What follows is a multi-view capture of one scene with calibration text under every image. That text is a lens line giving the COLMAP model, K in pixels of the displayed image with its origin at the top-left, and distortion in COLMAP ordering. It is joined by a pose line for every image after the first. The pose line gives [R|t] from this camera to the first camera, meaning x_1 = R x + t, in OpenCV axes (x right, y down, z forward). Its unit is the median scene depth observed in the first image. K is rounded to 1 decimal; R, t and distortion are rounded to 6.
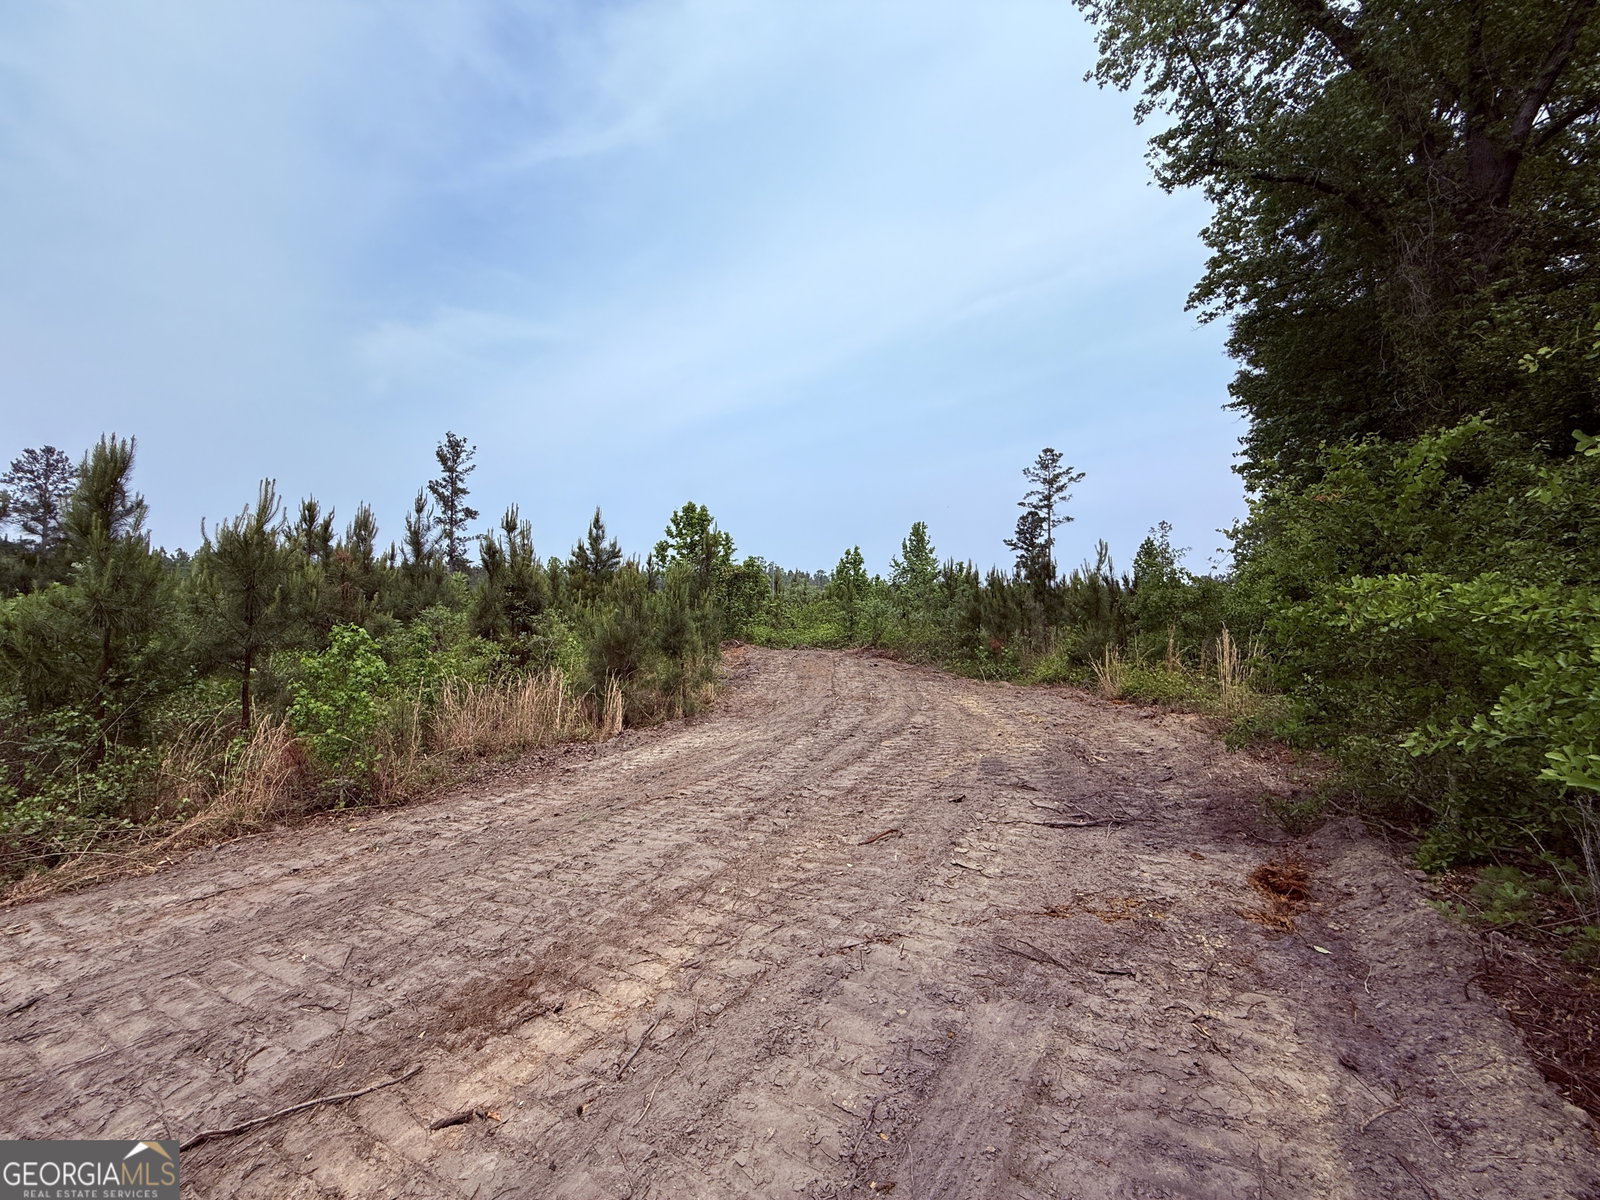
lens RADIAL K [[630.3, 0, 794.8], [0, 630.3, 600.2], [0, 0, 1]] dist [0.001919, -0.003594]
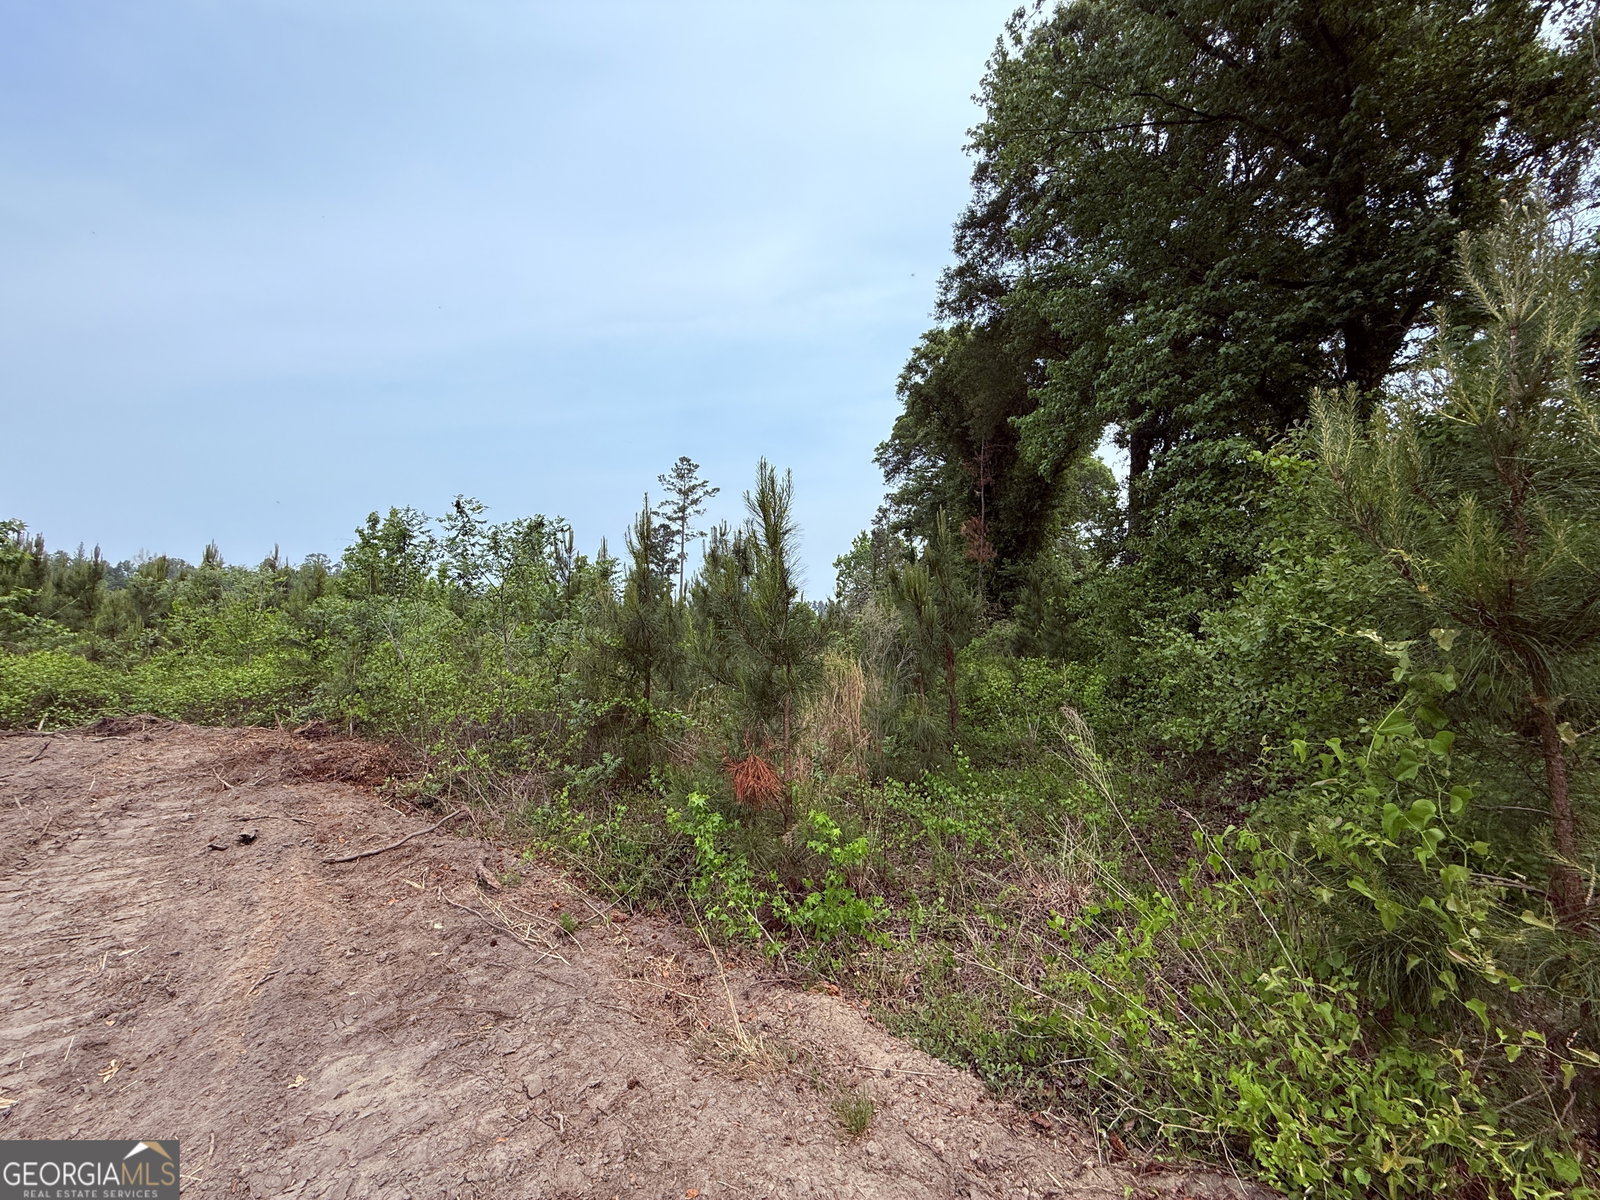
lens RADIAL K [[630.3, 0, 794.8], [0, 630.3, 600.2], [0, 0, 1]] dist [0.001919, -0.003594]
pose [[0.834902, 0.044125, 0.548627, 0.031975], [-0.028623, 0.998913, -0.036781, 0.002270], [-0.549654, 0.015005, 0.835257, 0.126228]]
